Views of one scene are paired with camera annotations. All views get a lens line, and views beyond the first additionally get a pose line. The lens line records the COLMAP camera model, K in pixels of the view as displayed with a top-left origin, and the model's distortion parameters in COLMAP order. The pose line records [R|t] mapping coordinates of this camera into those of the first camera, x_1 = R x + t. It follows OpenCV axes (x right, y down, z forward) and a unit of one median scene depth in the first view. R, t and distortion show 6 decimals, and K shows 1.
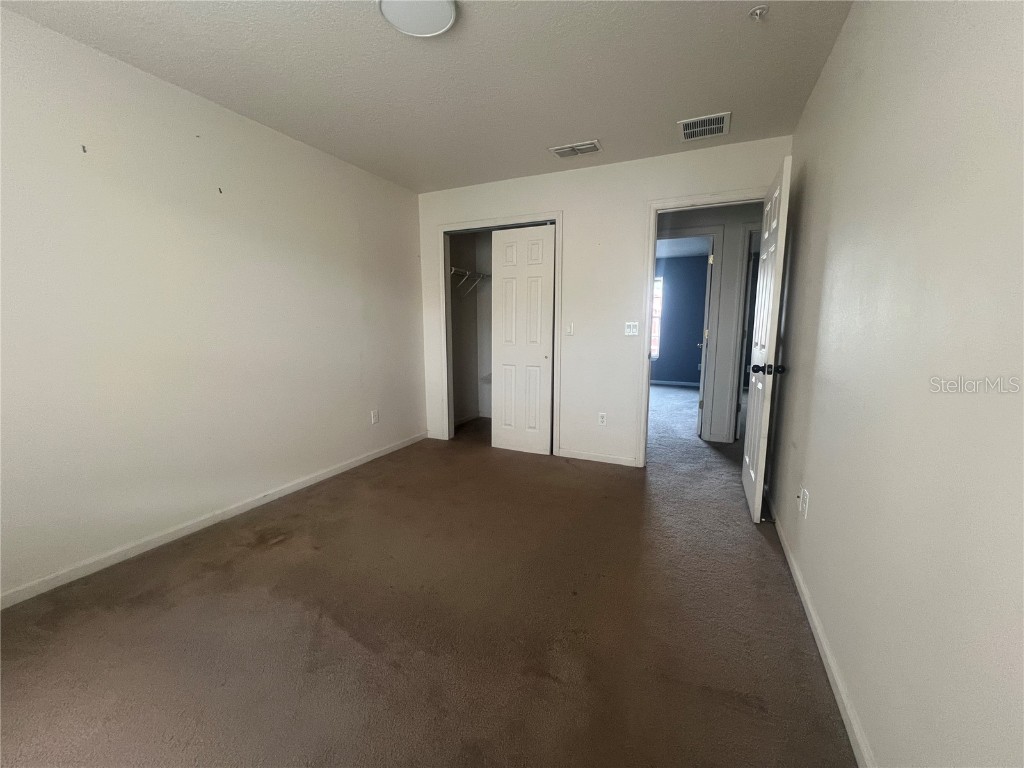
lens RADIAL K [[412.3, 0, 512.4], [0, 412.3, 382.7], [0, 0, 1]] dist [0.001335, 0.000166]
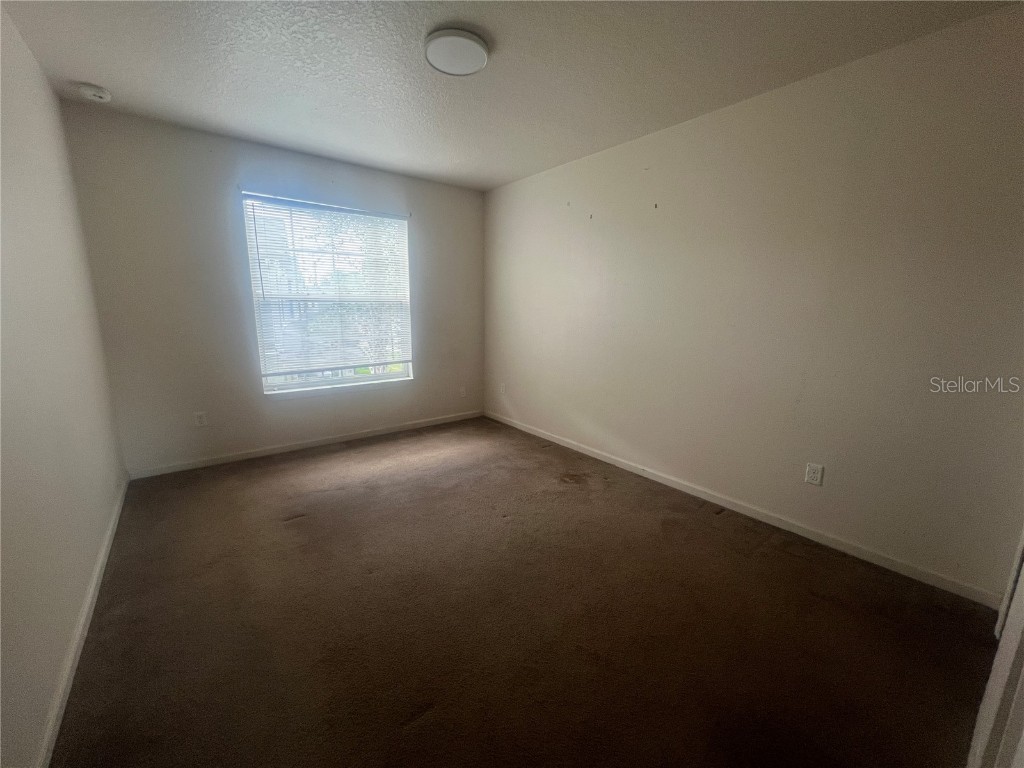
lens RADIAL K [[412.3, 0, 510.7], [0, 412.3, 388.3], [0, 0, 1]] dist [0.001335, 0.000166]
pose [[-0.459923, 0.160599, -0.873315, 0.593080], [-0.139029, 0.958354, 0.249456, -0.192961], [0.877007, 0.236146, -0.418441, 1.300755]]
